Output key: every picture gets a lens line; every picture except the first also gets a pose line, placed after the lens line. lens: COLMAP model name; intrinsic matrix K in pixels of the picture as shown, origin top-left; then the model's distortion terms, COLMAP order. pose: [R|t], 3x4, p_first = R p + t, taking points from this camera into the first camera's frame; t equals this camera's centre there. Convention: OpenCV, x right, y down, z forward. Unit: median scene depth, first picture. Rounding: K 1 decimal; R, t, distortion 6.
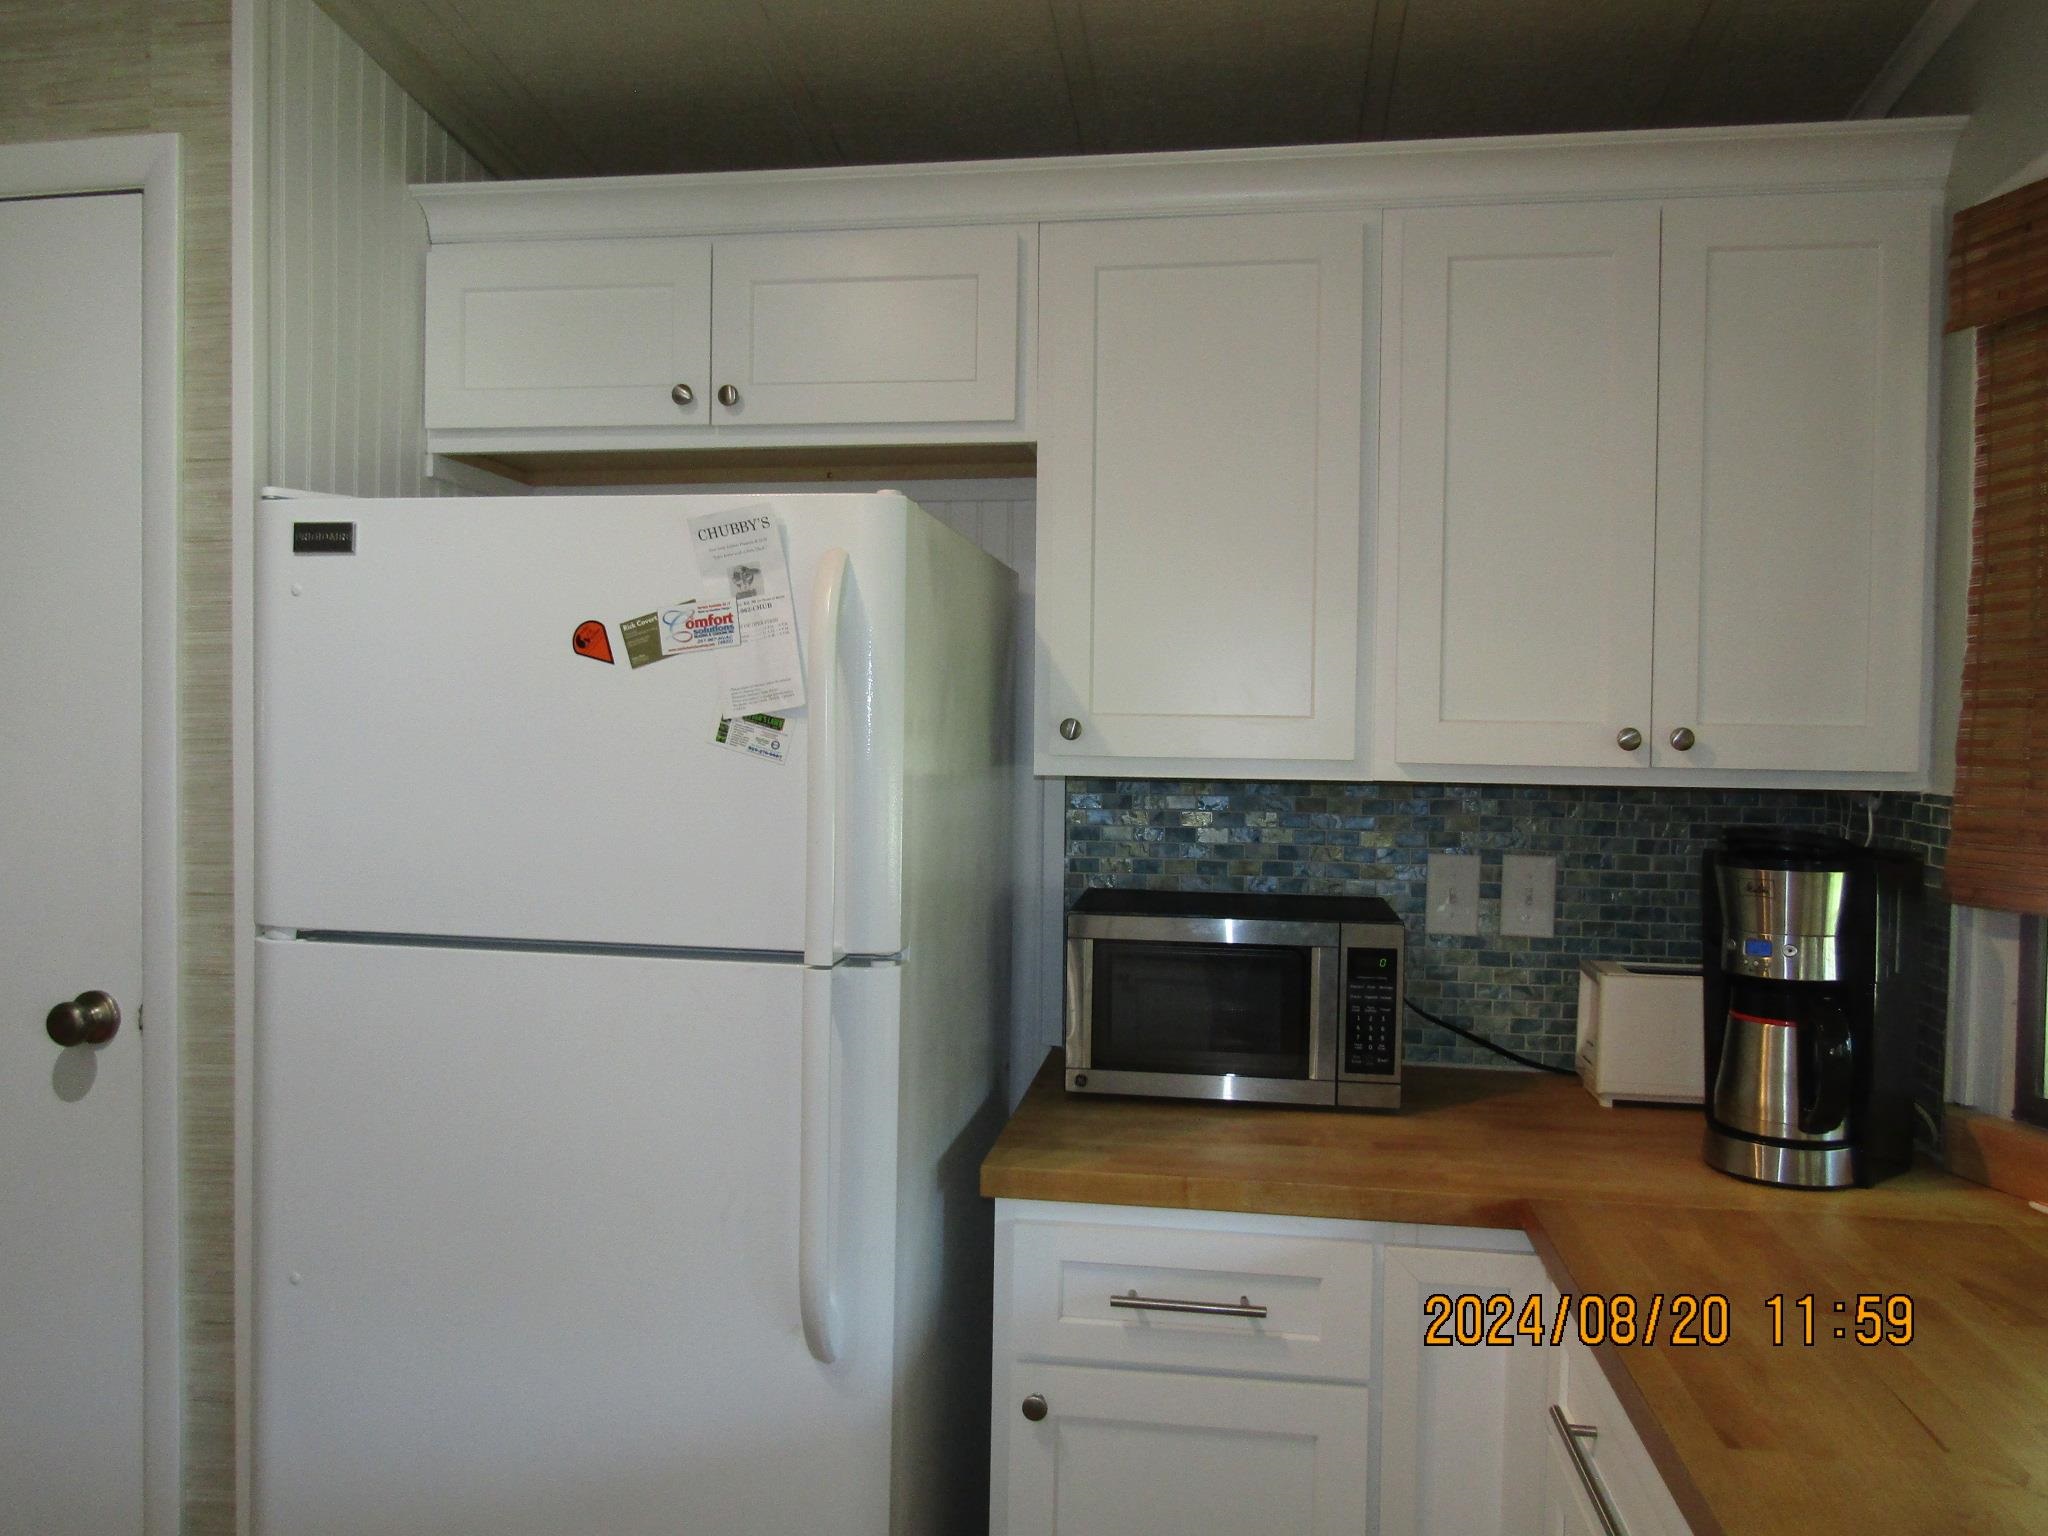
lens RADIAL K [[1460.5, 0, 1028.6], [0, 1460.5, 763.5], [0, 0, 1]] dist [-0.006270, -0.003140]
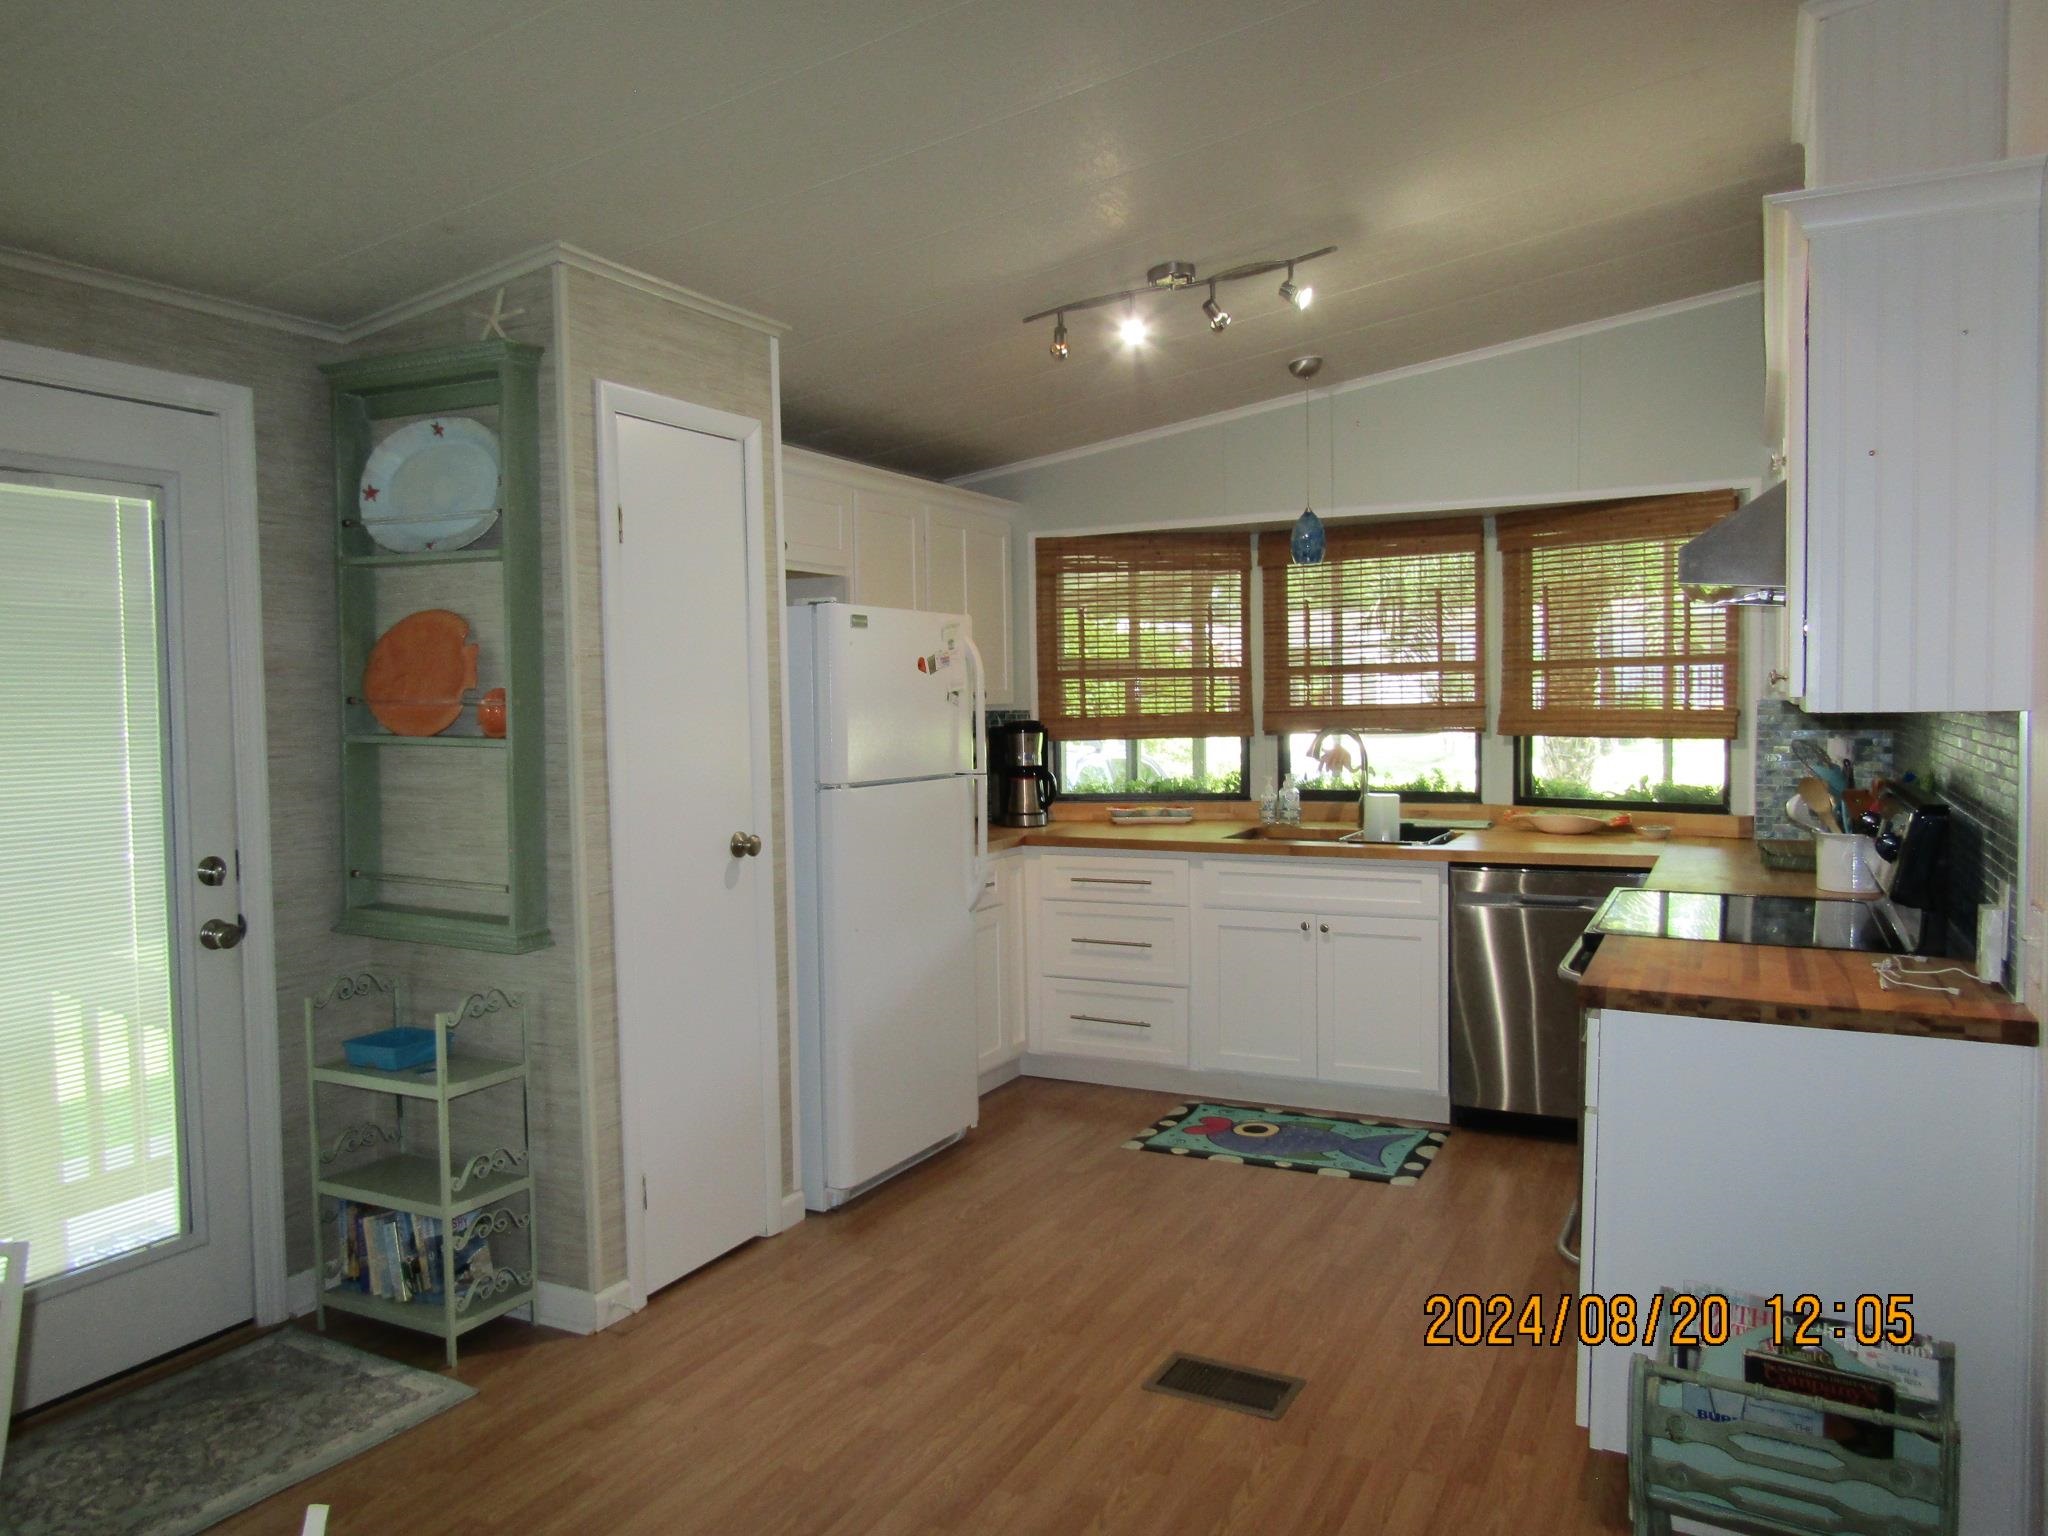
lens RADIAL K [[1465.9, 0, 1006.4], [0, 1465.9, 769.5], [0, 0, 1]] dist [-0.005038, 0.007279]
pose [[0.308971, -0.065662, 0.948802, -2.776114], [0.039183, 0.997646, 0.056282, -0.035743], [-0.950264, 0.019788, 0.310817, 0.003741]]
